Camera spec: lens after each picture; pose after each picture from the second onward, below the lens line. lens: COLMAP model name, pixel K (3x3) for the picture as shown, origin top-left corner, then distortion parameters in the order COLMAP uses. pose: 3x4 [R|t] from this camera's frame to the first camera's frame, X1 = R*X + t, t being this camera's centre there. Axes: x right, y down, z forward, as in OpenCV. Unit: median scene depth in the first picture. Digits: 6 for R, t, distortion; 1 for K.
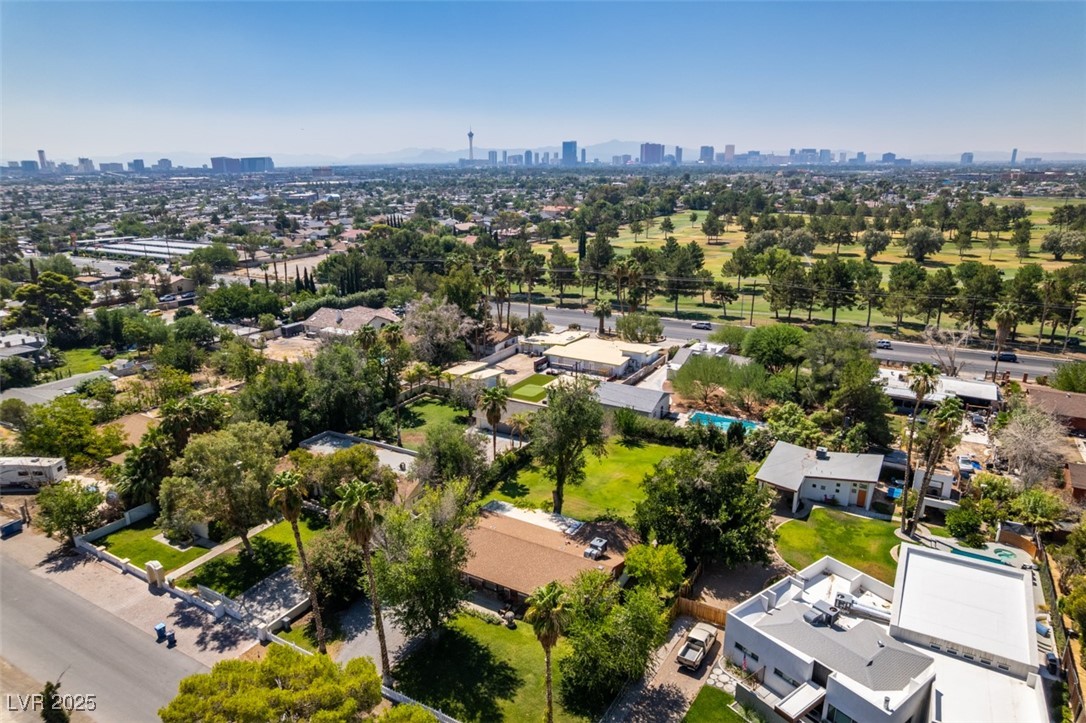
lens RADIAL K [[695.1, 0, 544.8], [0, 695.1, 361.1], [0, 0, 1]] dist [-0.084412, 0.078441]
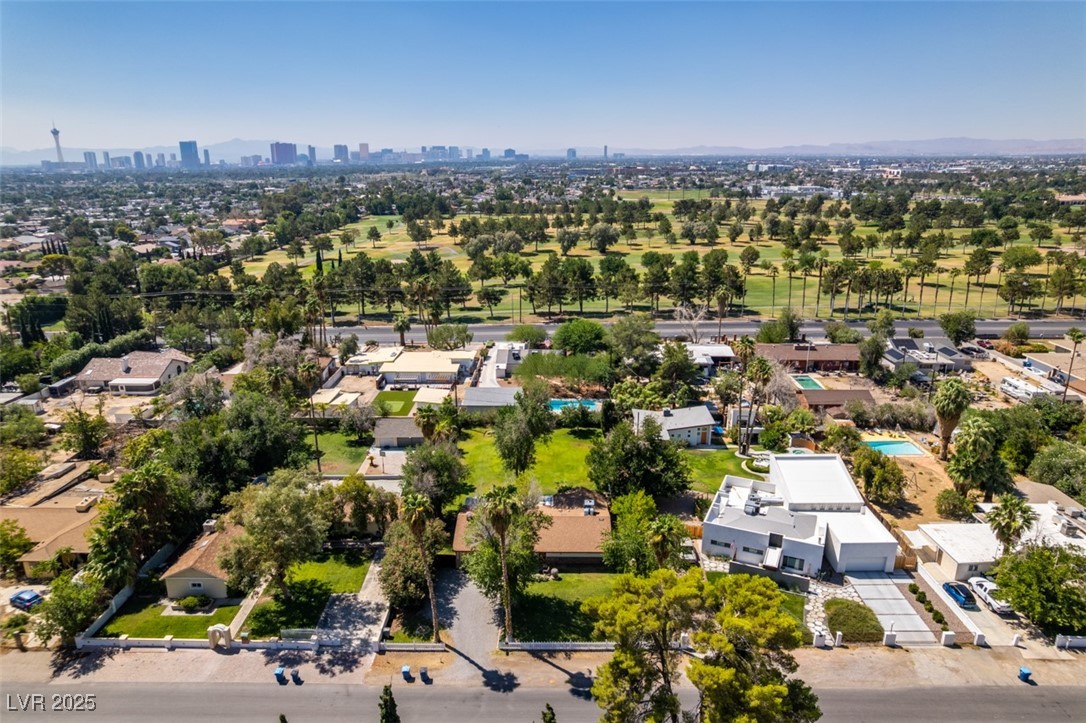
lens RADIAL K [[695.1, 0, 544.8], [0, 695.1, 361.1], [0, 0, 1]] dist [-0.084412, 0.078441]
pose [[0.875531, -0.139785, 0.462500, -0.270843], [0.138211, 0.989693, 0.037485, -0.032160], [-0.462973, 0.031103, 0.885827, -0.067852]]
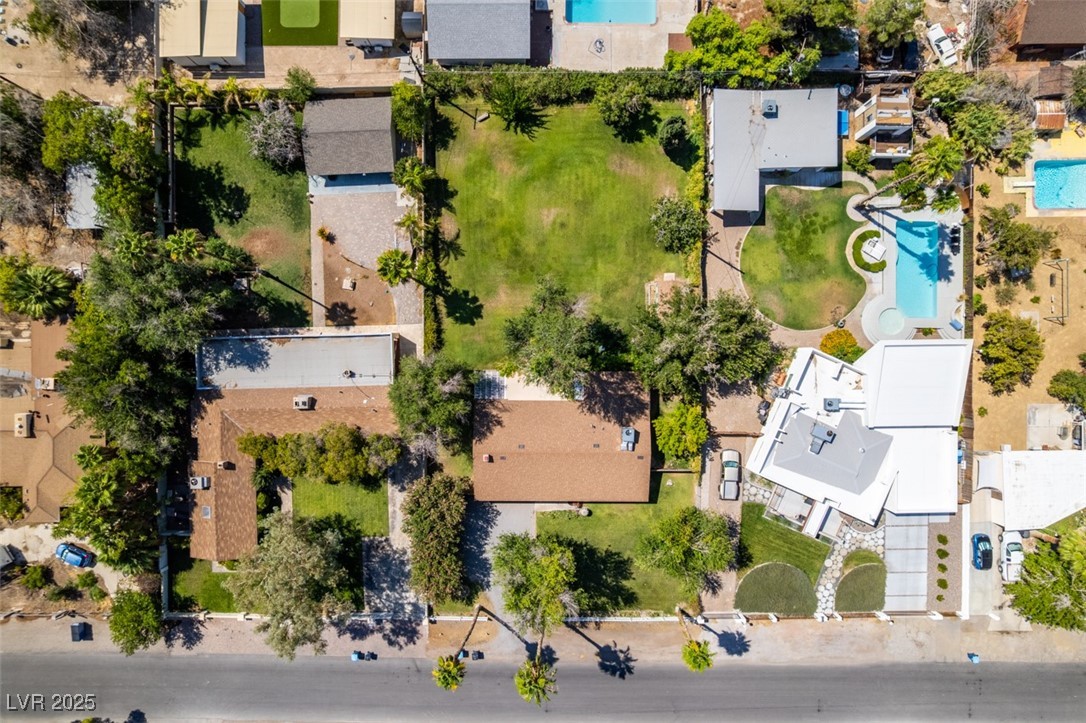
lens RADIAL K [[697.1, 0, 543.0], [0, 697.1, 361.5], [0, 0, 1]] dist [-0.073728, 0.065533]
pose [[0.867466, -0.497384, -0.010577, 0.012568], [0.143862, 0.230438, 0.962394, -0.402371], [-0.476242, -0.836366, 0.271452, 0.408510]]
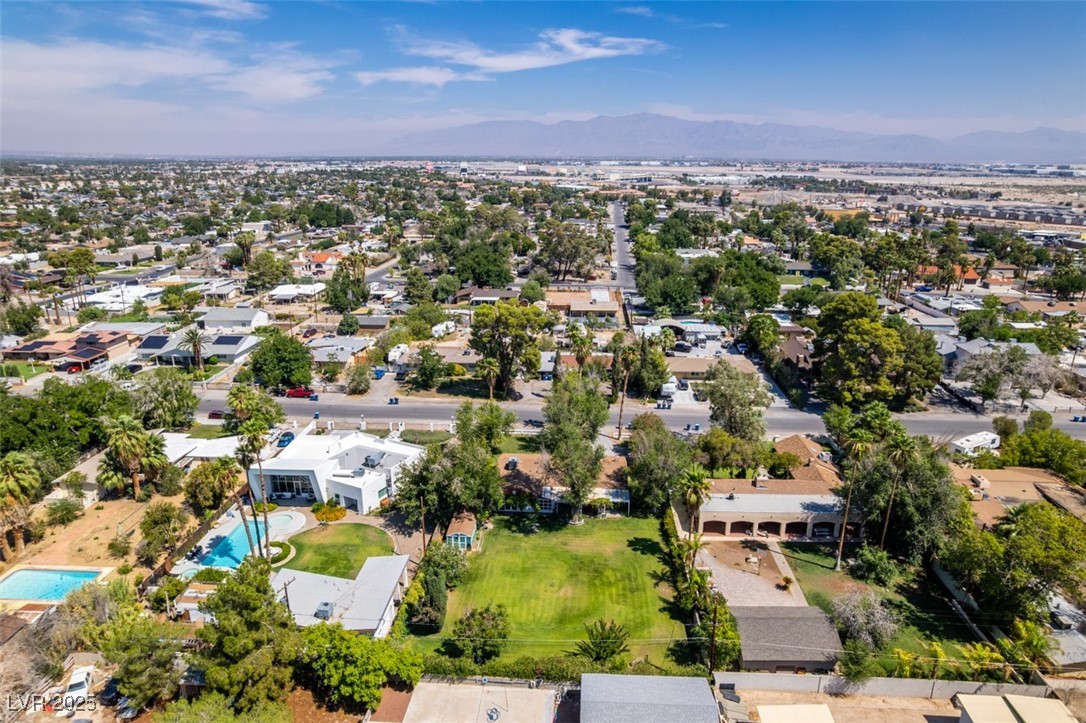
lens RADIAL K [[697.1, 0, 543.0], [0, 697.1, 361.5], [0, 0, 1]] dist [-0.073728, 0.065533]
pose [[-0.898371, 0.126689, -0.420570, 0.298786], [-0.120100, 0.850163, 0.512639, -0.336254], [0.422499, 0.511051, -0.748547, 0.973782]]
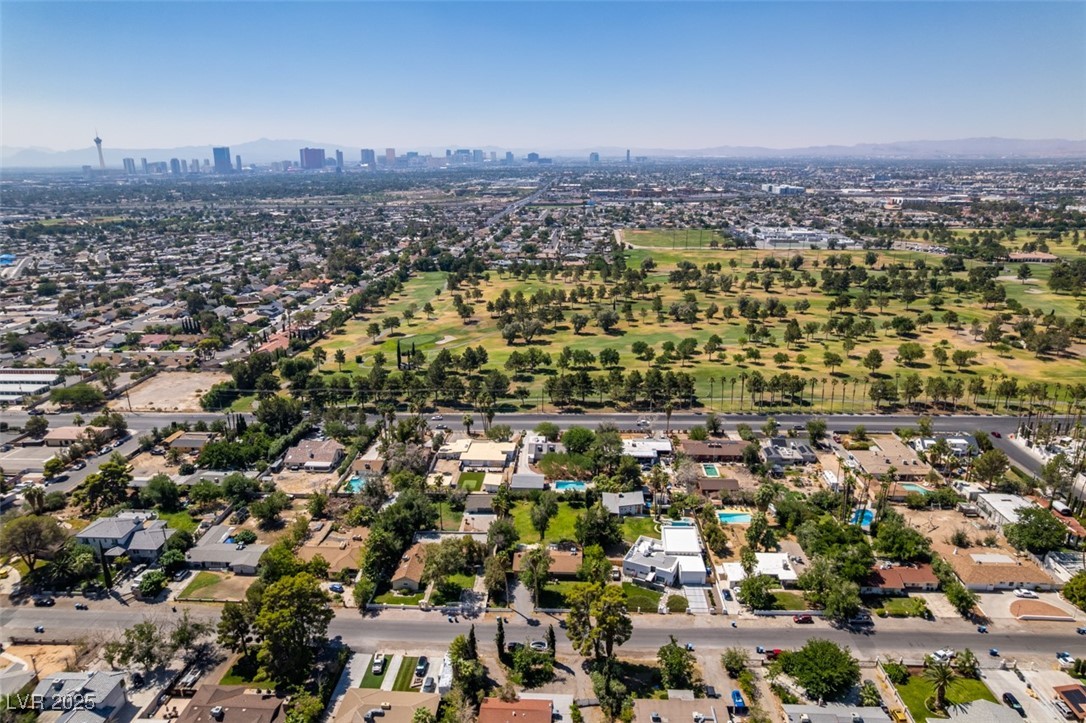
lens RADIAL K [[697.1, 0, 543.0], [0, 697.1, 361.5], [0, 0, 1]] dist [-0.073728, 0.065533]
pose [[0.891827, -0.133382, 0.432265, -0.567808], [0.130223, 0.990792, 0.037053, -0.308246], [-0.433227, 0.023246, 0.900985, -0.761272]]
